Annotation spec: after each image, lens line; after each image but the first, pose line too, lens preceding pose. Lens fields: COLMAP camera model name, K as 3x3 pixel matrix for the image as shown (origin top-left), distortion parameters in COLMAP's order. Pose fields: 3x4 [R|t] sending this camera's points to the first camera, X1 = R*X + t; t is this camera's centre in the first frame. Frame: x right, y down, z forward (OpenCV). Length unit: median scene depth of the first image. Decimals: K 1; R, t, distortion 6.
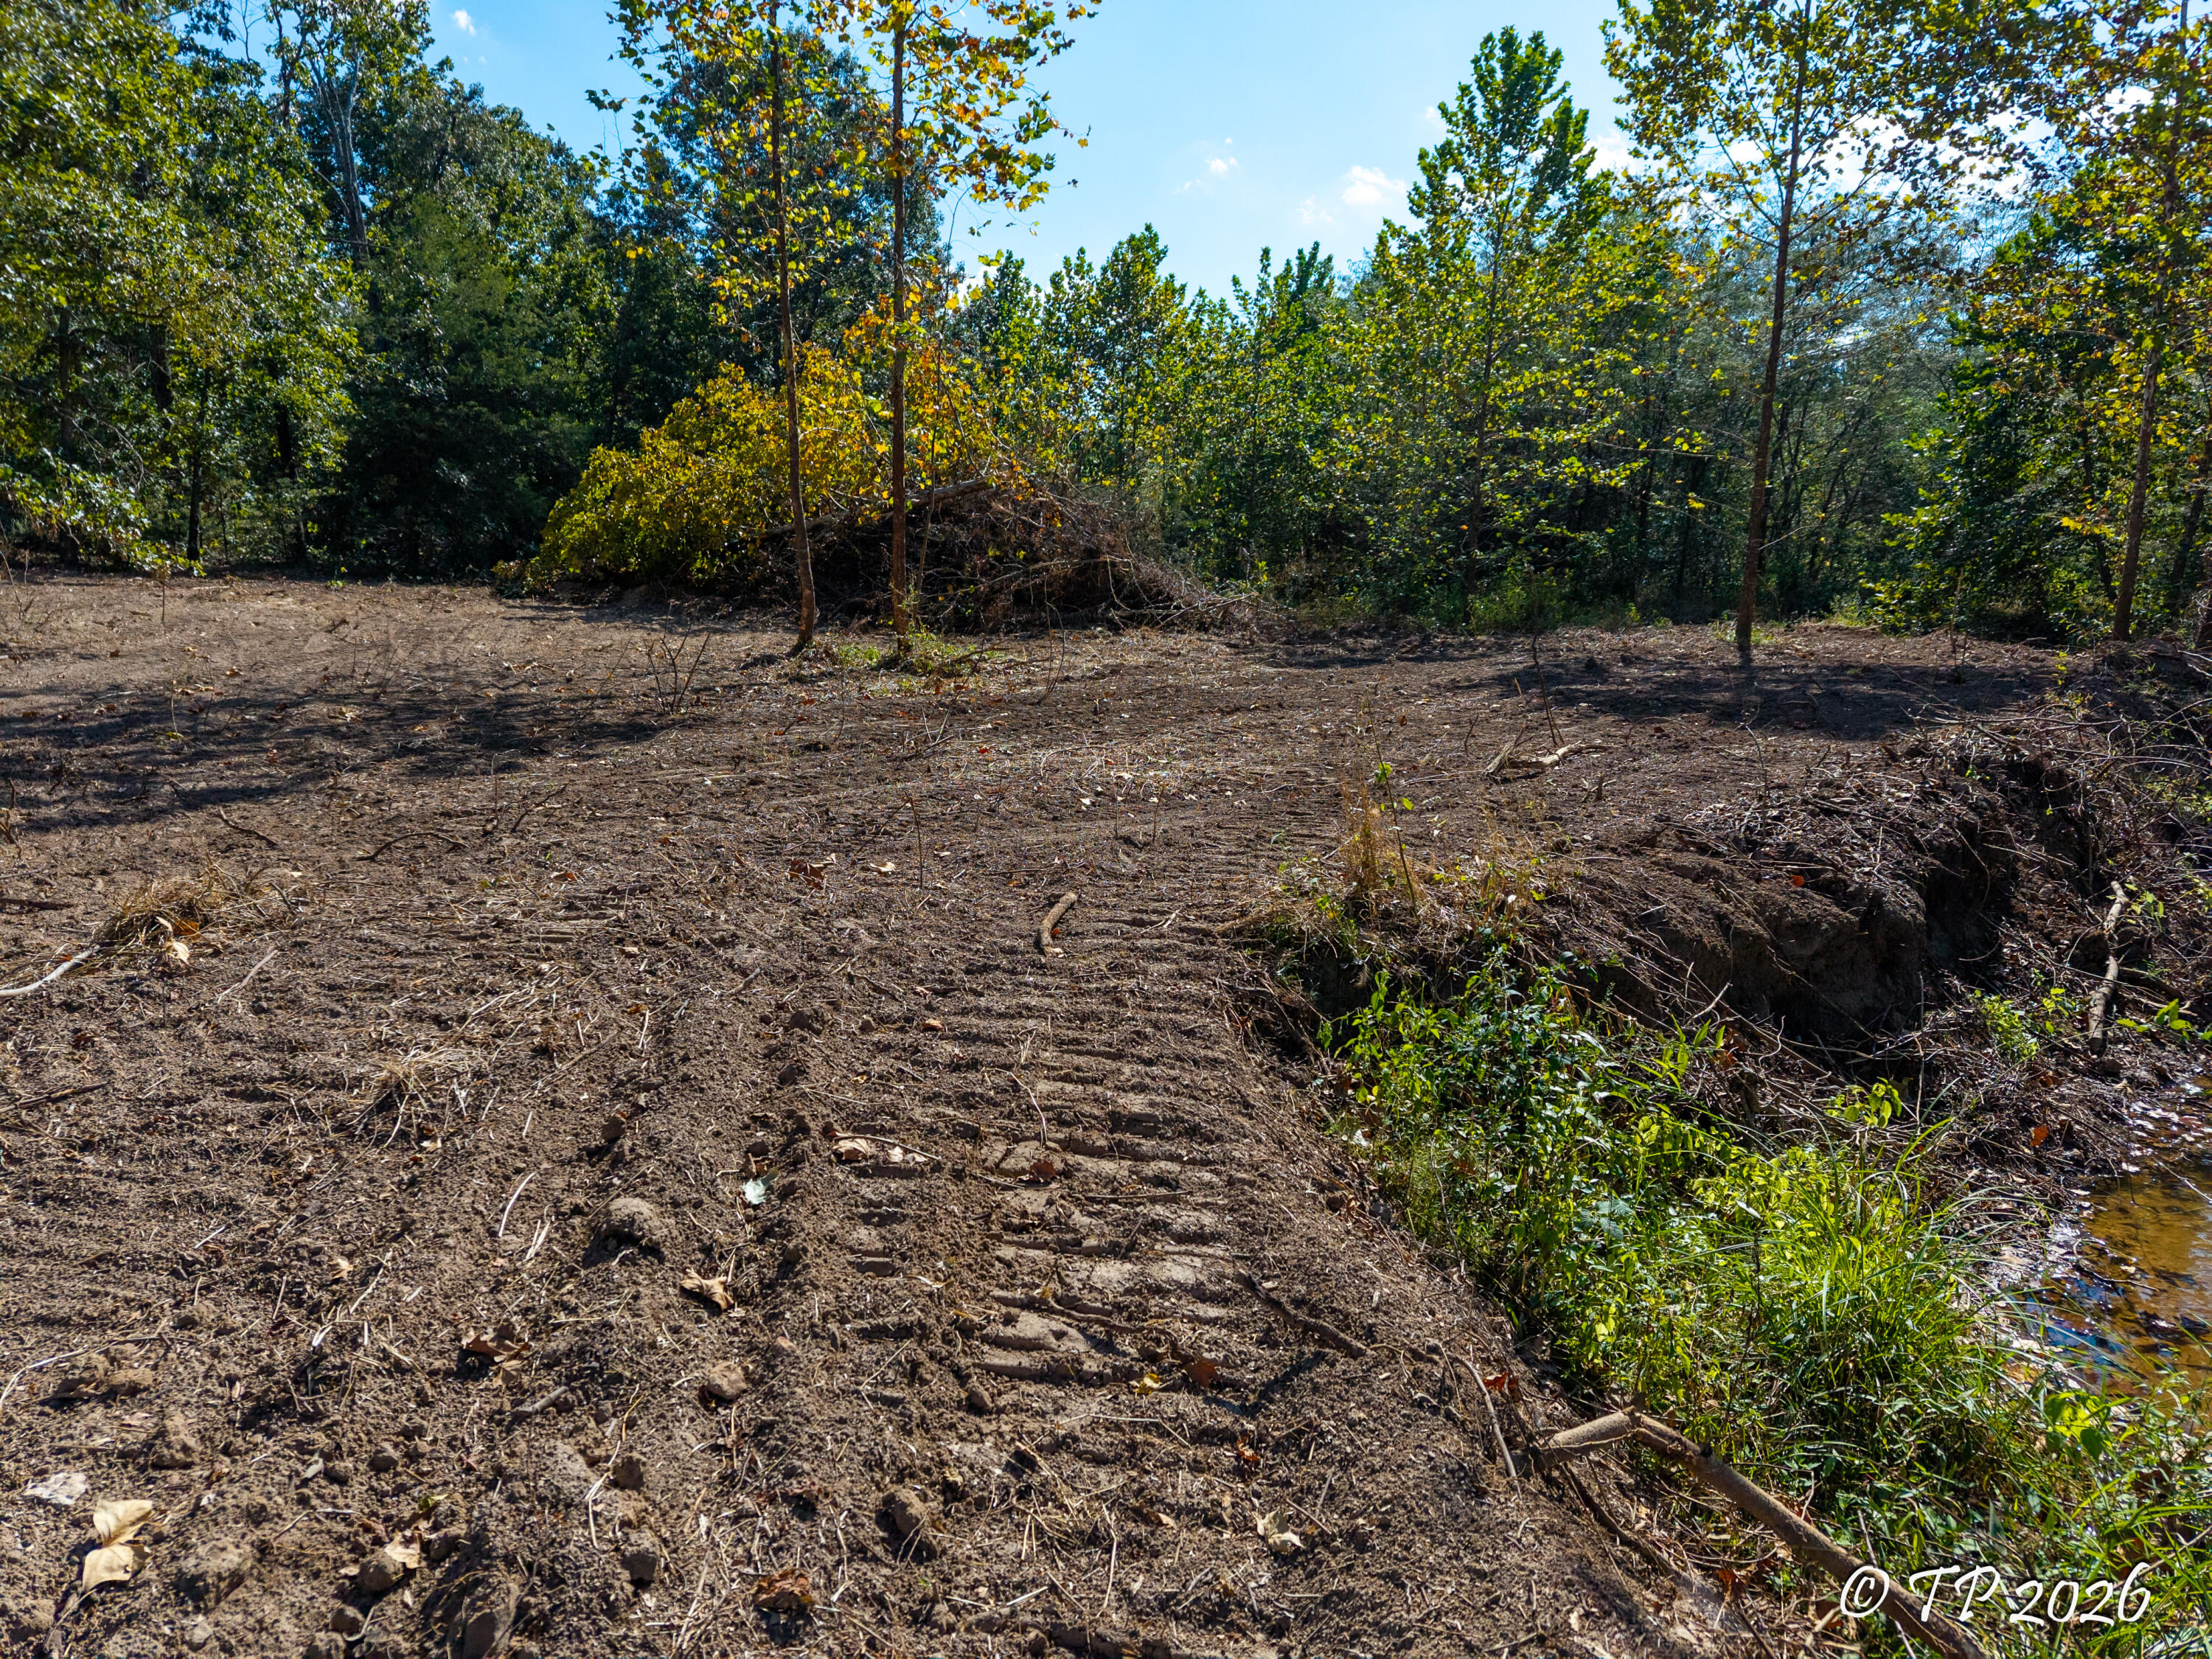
lens RADIAL K [[1479.9, 0, 1109.4], [0, 1479.9, 825.3], [0, 0, 1]] dist [0.034598, -0.028162]
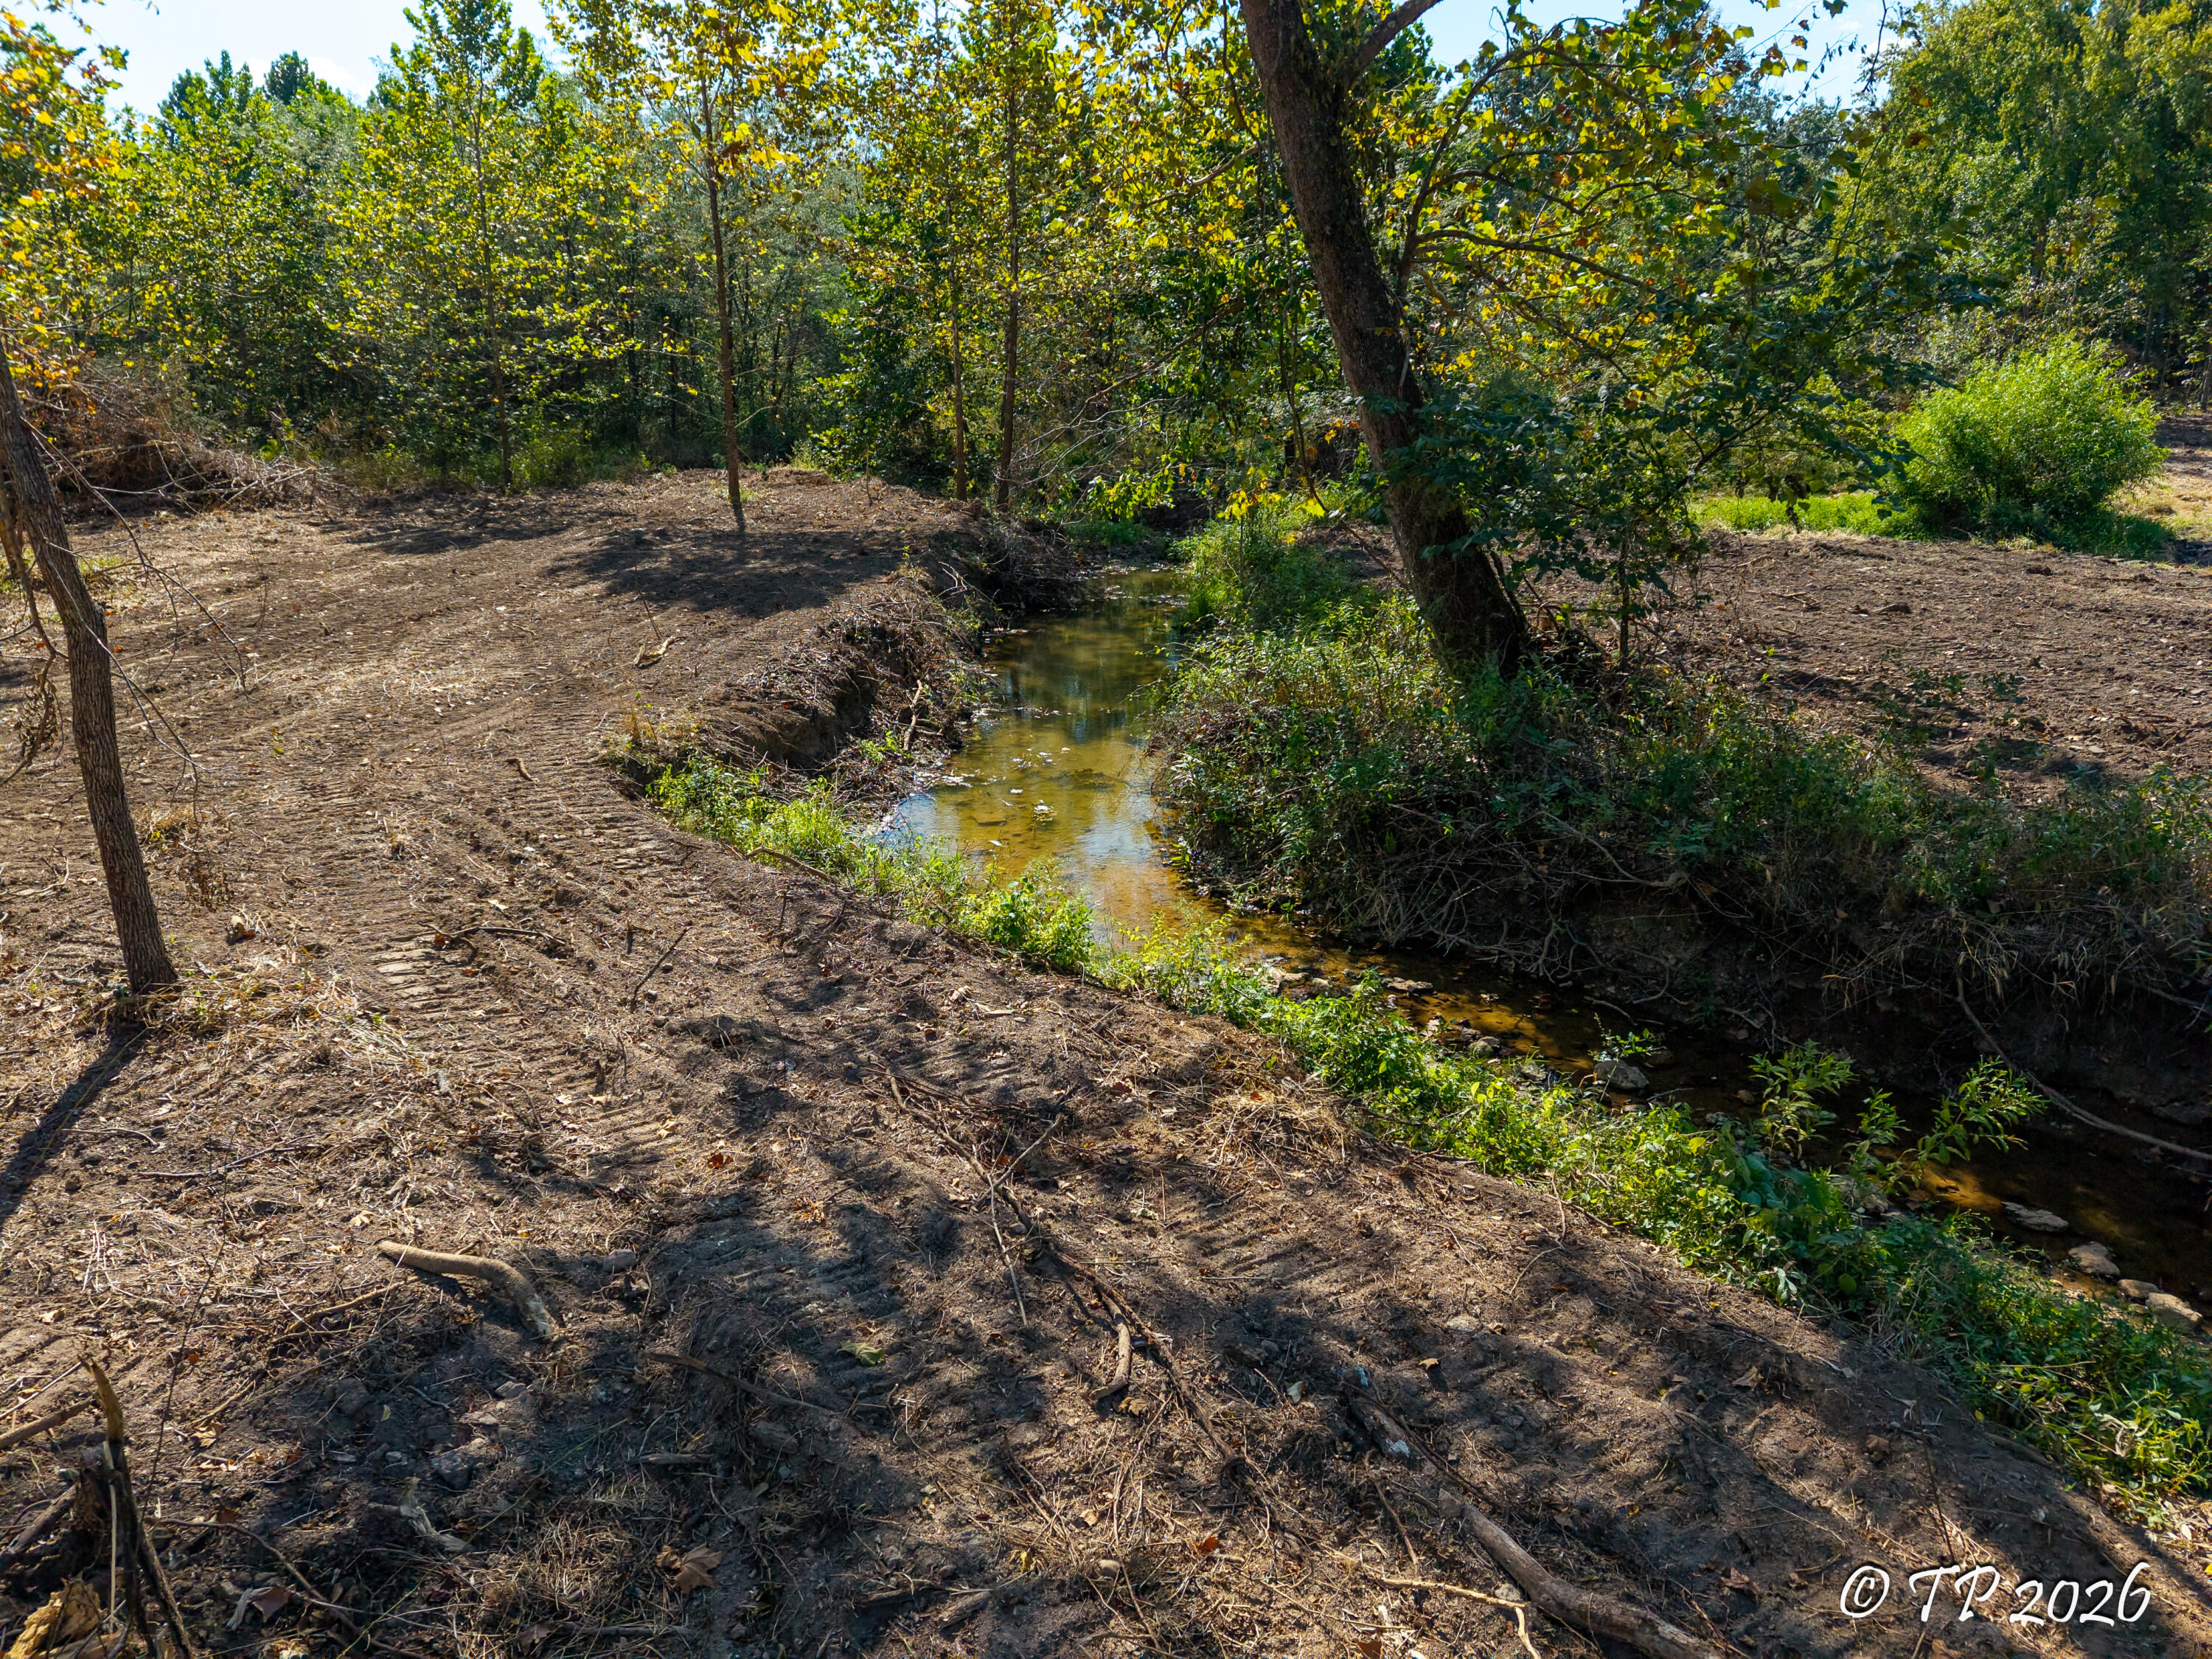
lens RADIAL K [[1479.9, 0, 1107.0], [0, 1479.9, 828.5], [0, 0, 1]] dist [0.034598, -0.028162]
pose [[0.799669, -0.184456, 0.571406, -0.467981], [0.100133, 0.979286, 0.175990, -0.120748], [-0.592033, -0.083517, 0.801575, -1.098885]]
